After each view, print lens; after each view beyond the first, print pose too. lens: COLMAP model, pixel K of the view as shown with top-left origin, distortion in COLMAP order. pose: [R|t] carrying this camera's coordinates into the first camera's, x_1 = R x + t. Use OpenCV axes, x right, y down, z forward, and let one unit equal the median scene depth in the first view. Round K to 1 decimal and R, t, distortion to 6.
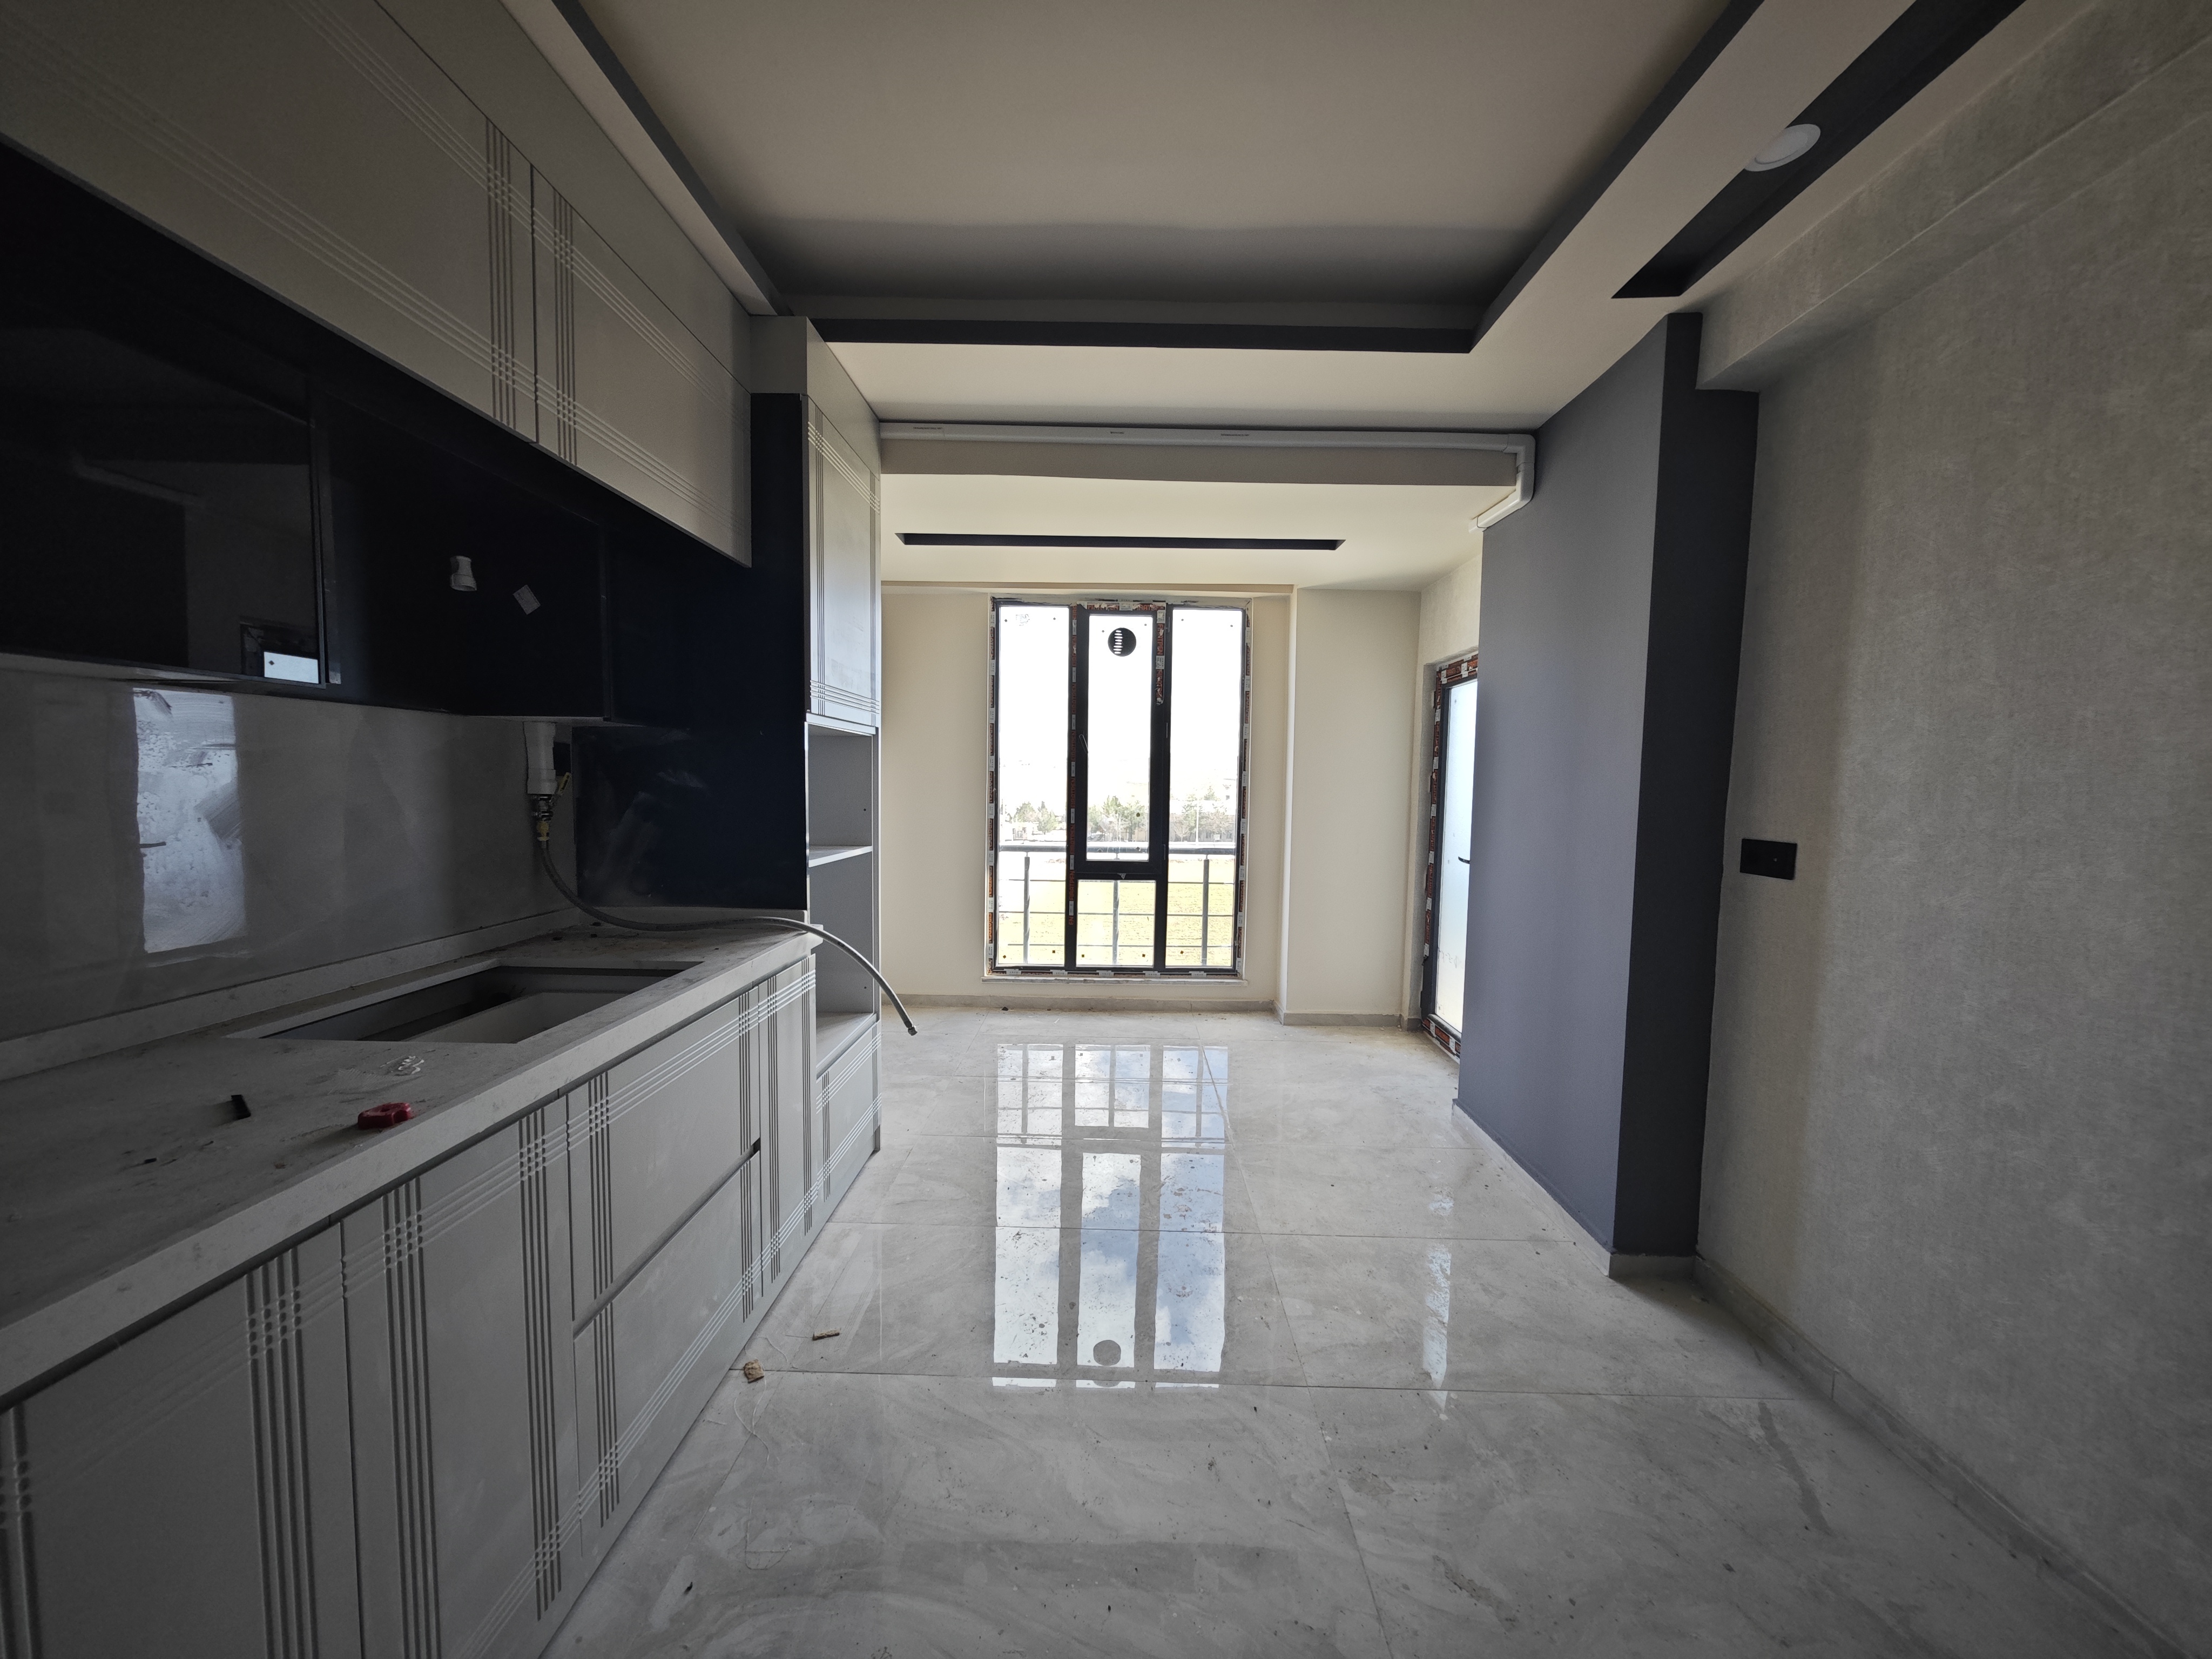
lens RADIAL K [[780.5, 0, 1103.3], [0, 780.5, 828.1], [0, 0, 1]] dist [-0.001756, 0.000344]
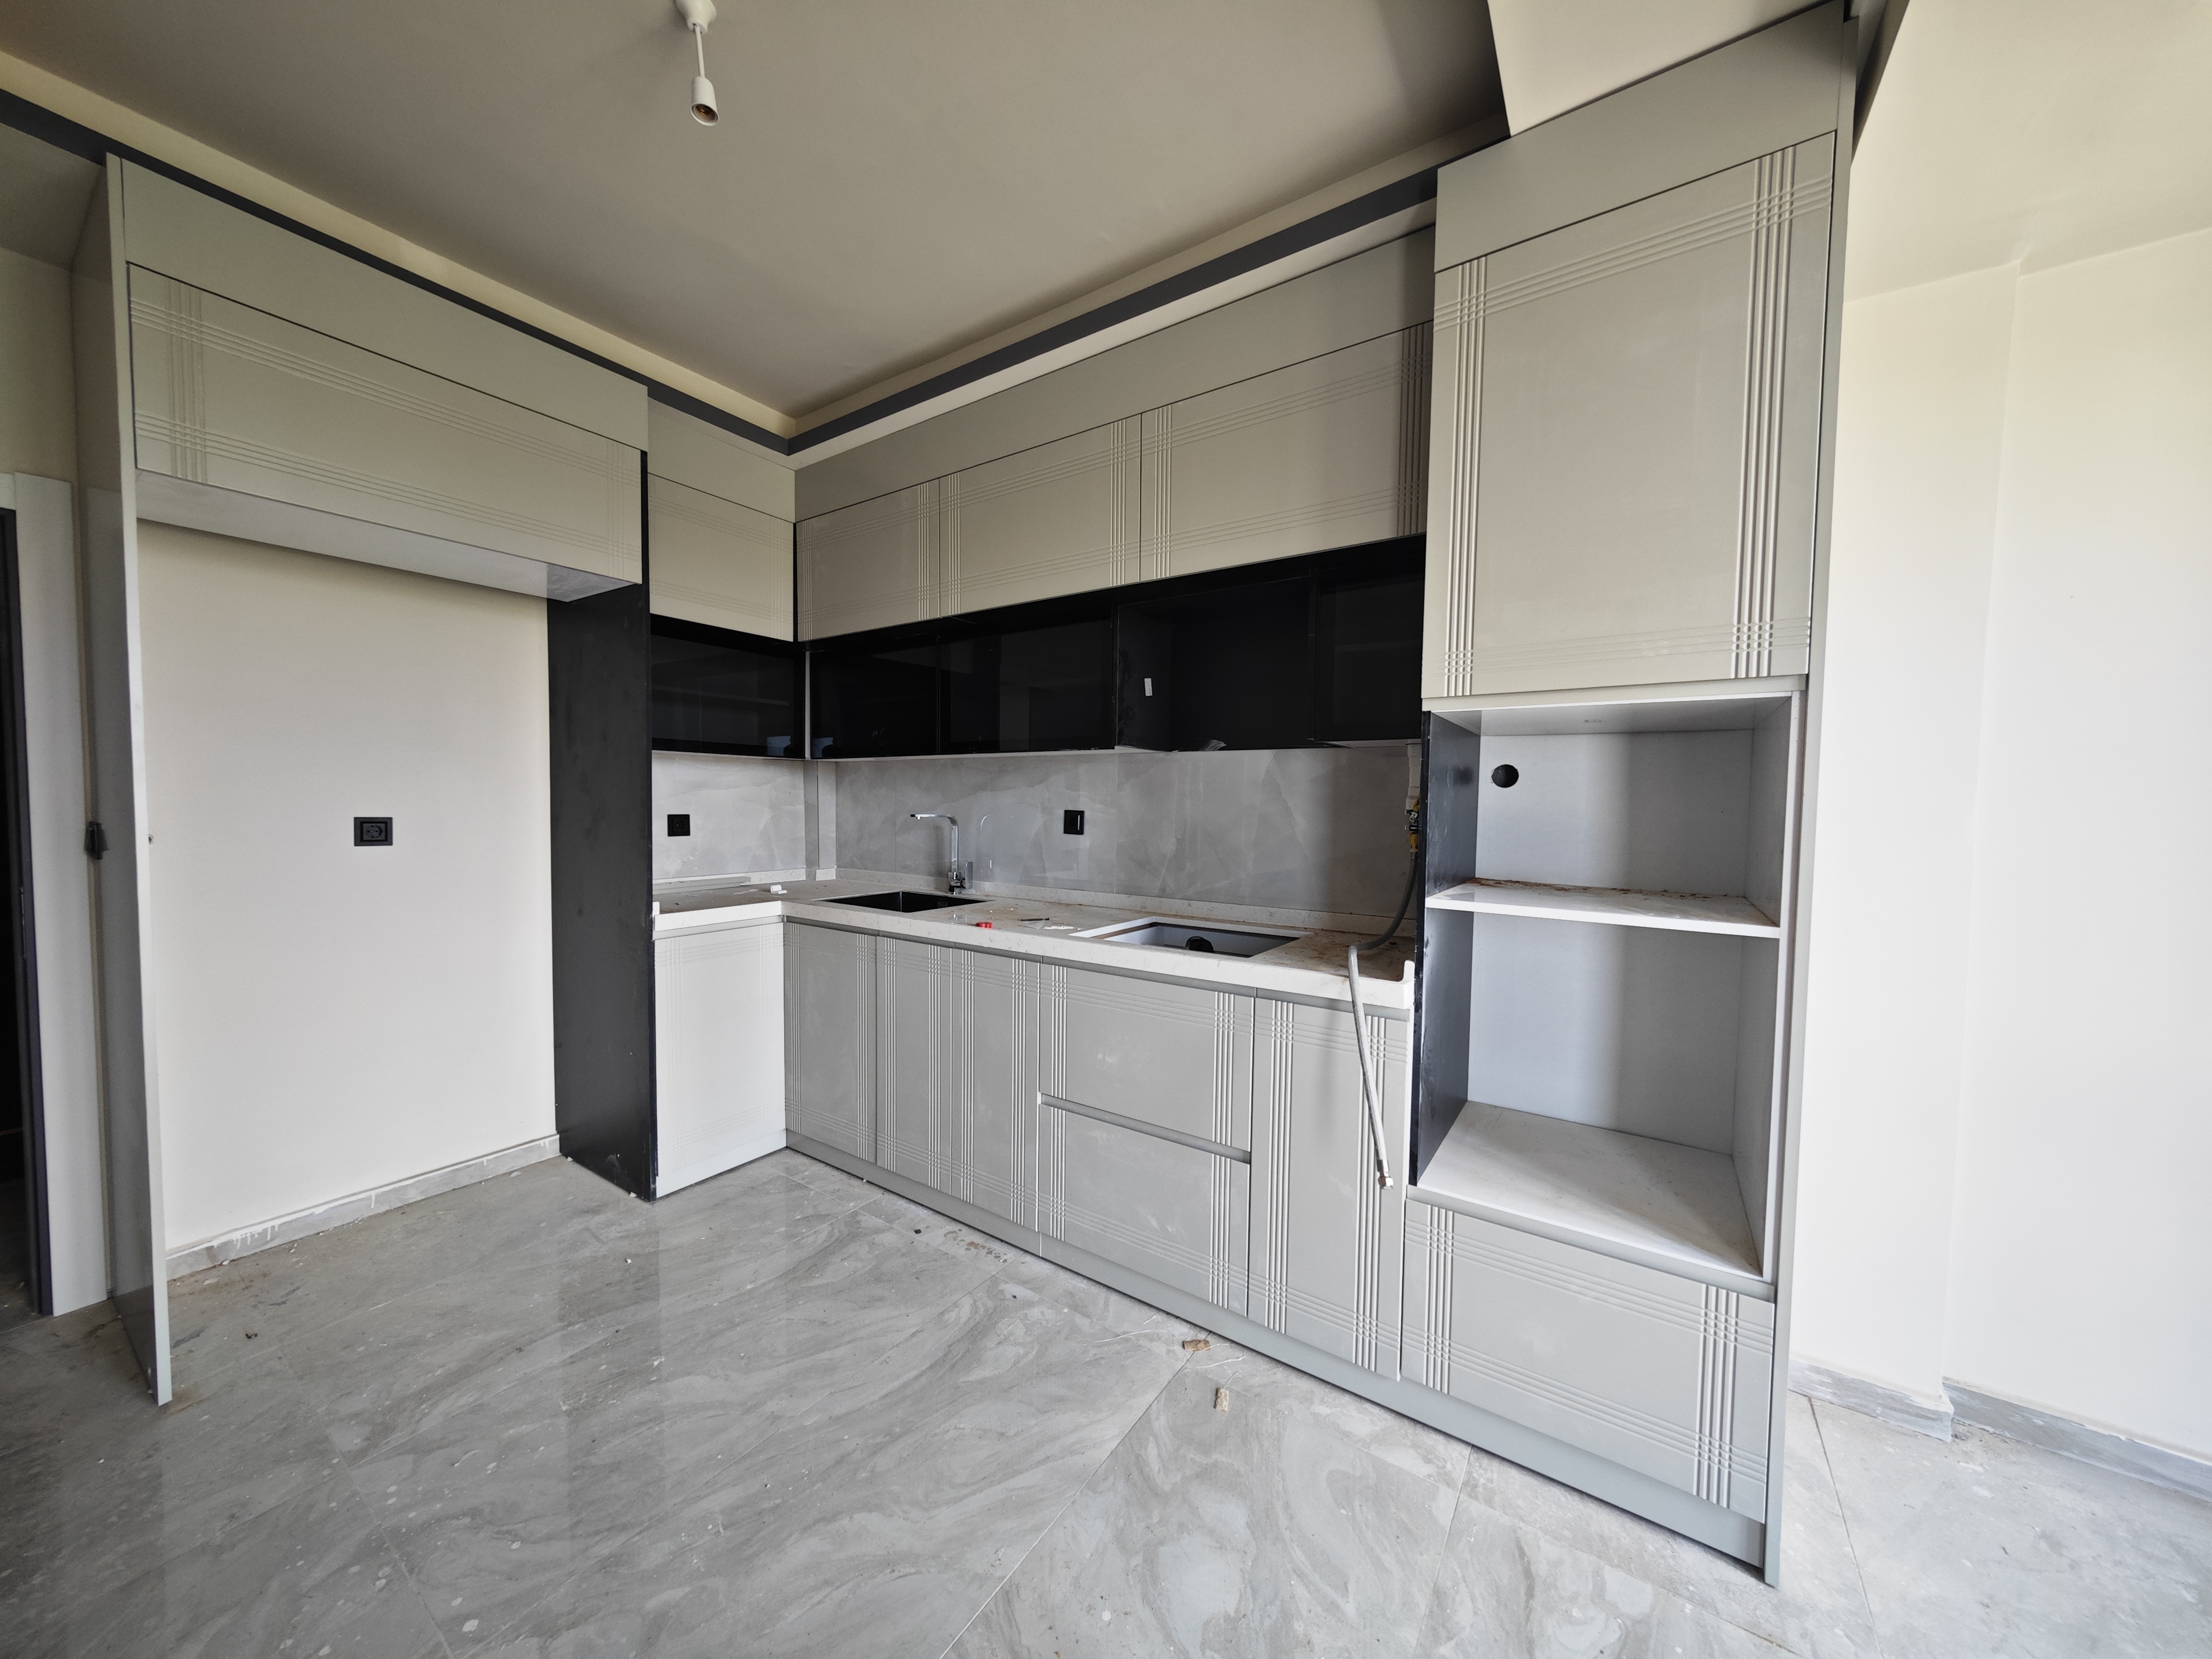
lens RADIAL K [[780.5, 0, 1112.1], [0, 780.5, 840.7], [0, 0, 1]] dist [-0.001756, 0.000344]
pose [[-0.544877, 0.018123, -0.838320, 0.190688], [-0.072697, 0.994981, 0.068761, -0.019178], [0.835359, 0.098409, -0.540825, 0.549101]]
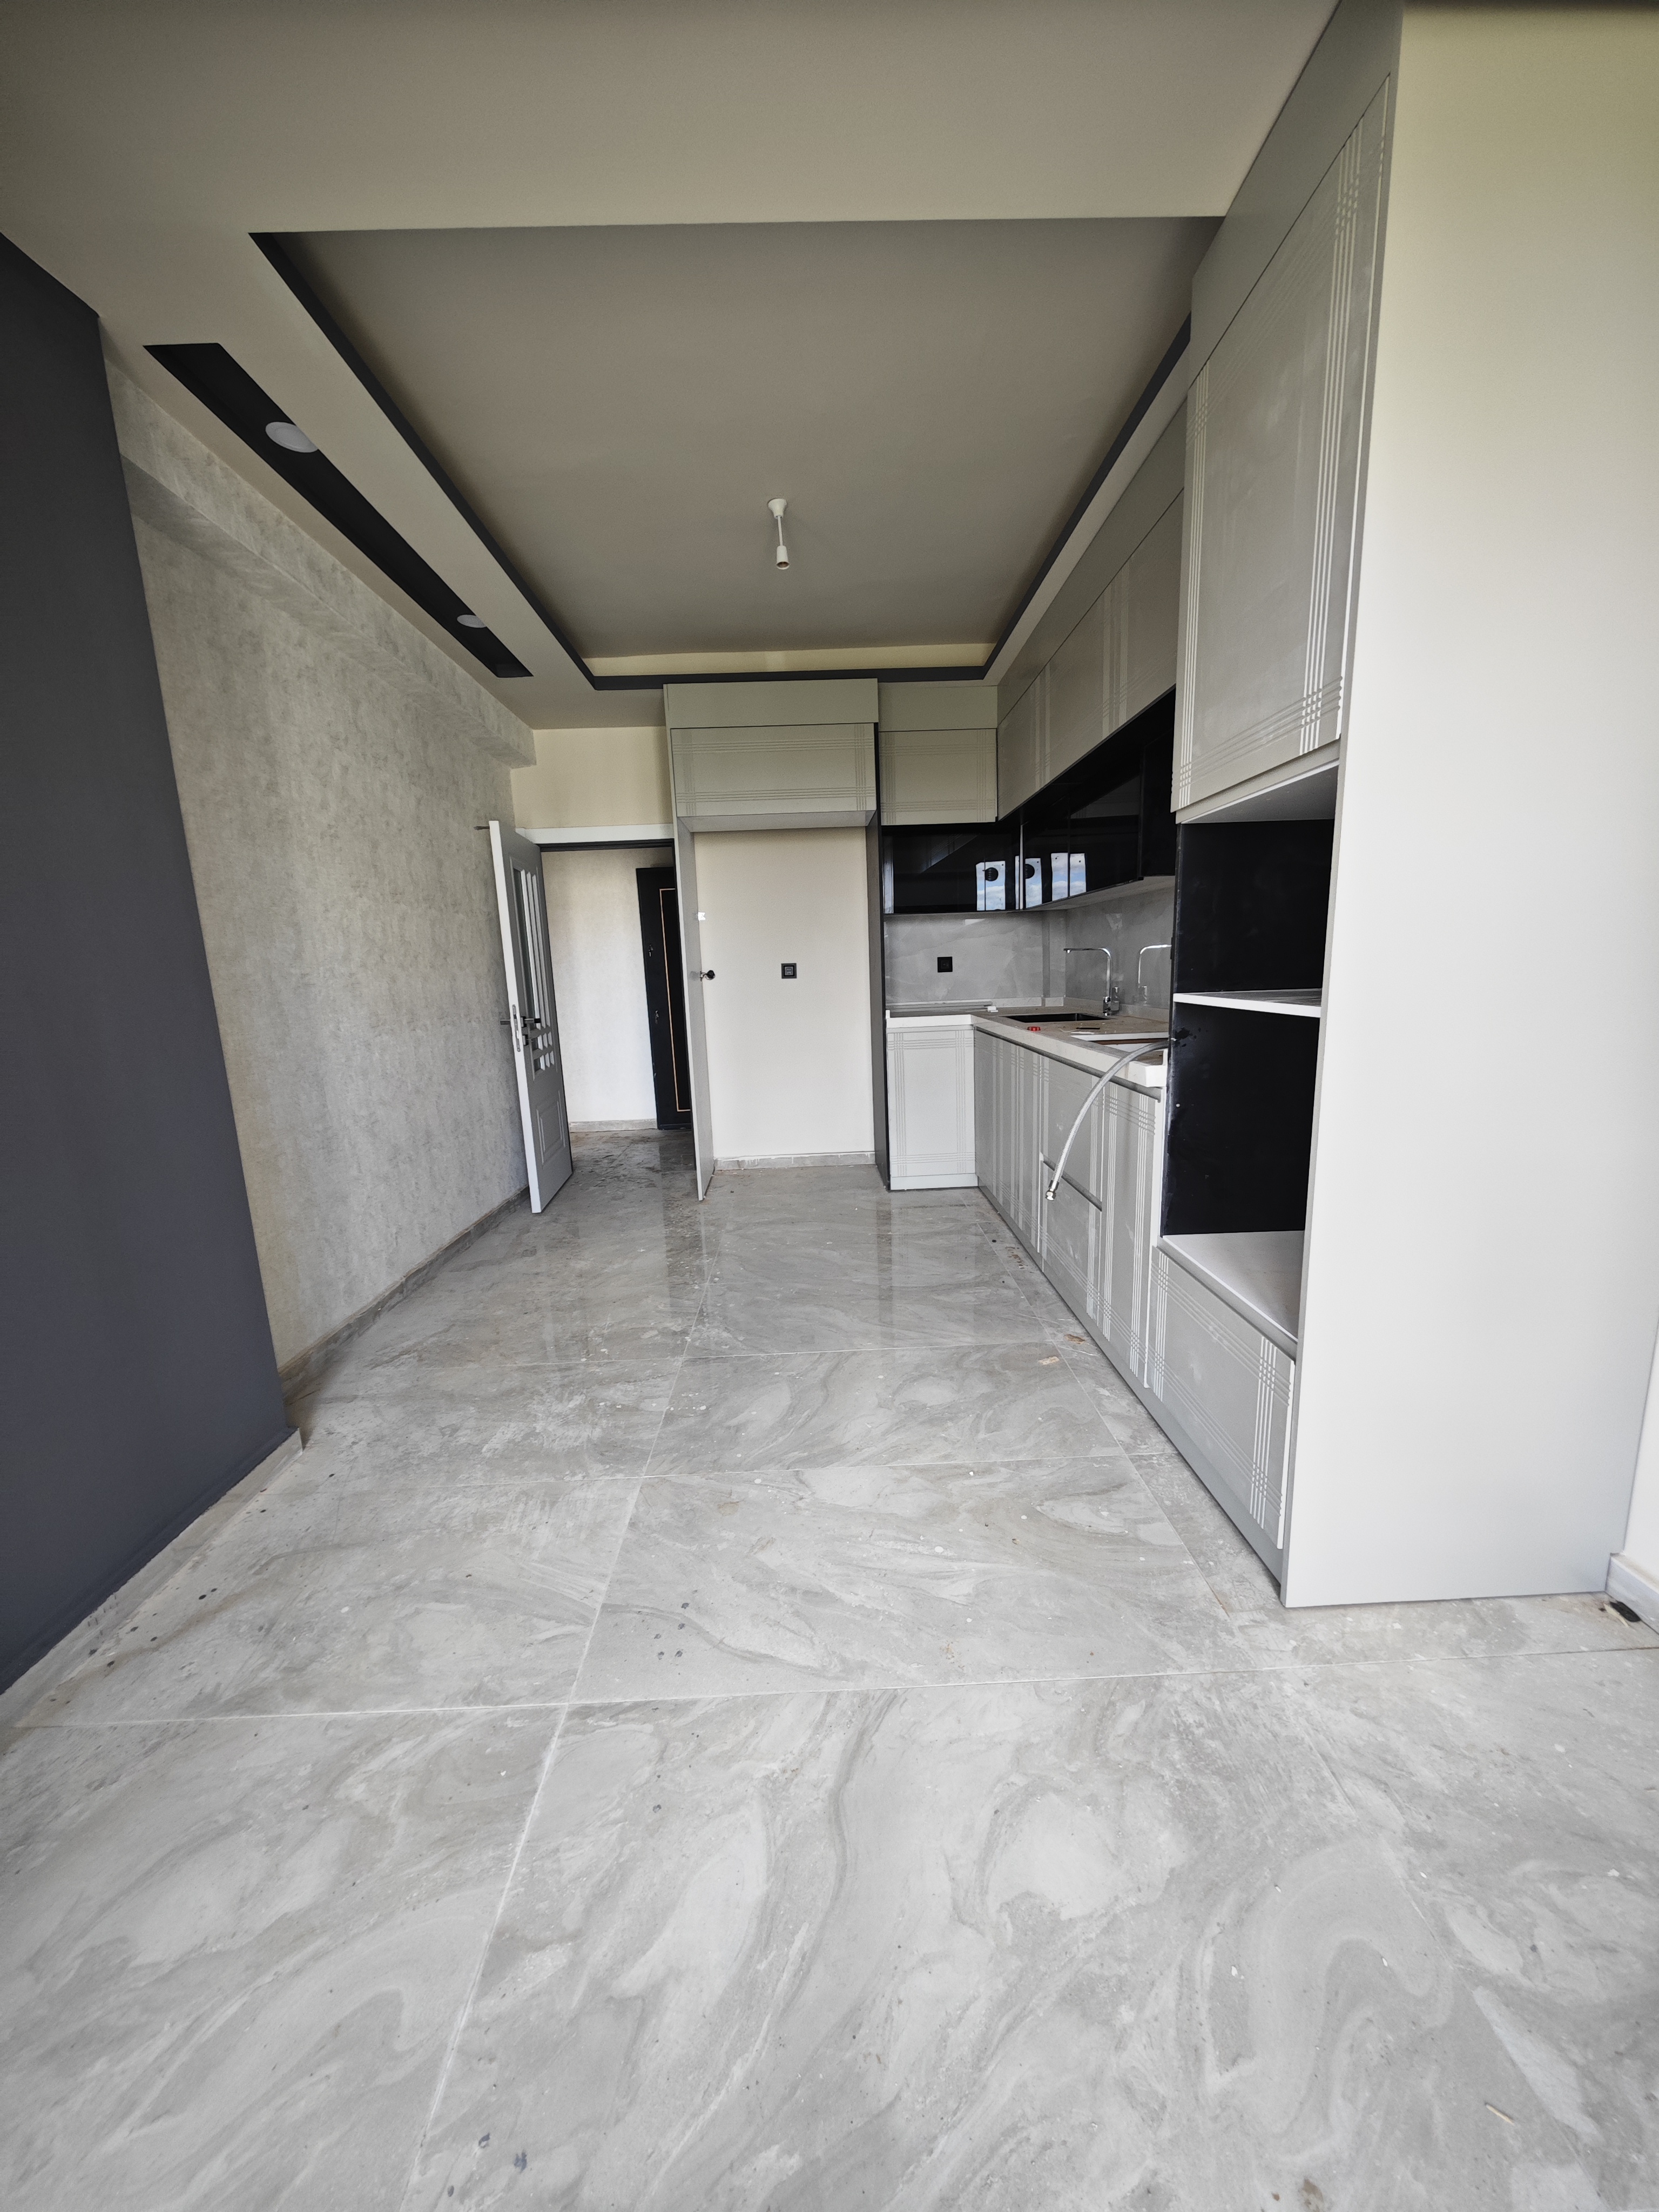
lens RADIAL K [[780.5, 0, 825.1], [0, 780.5, 1115.7], [0, 0, 1]] dist [-0.001756, 0.000344]
pose [[-0.998981, 0.029626, -0.034057, 0.015121], [0.020284, 0.968641, 0.247637, -0.021553], [0.040325, 0.246693, -0.968254, 0.877876]]
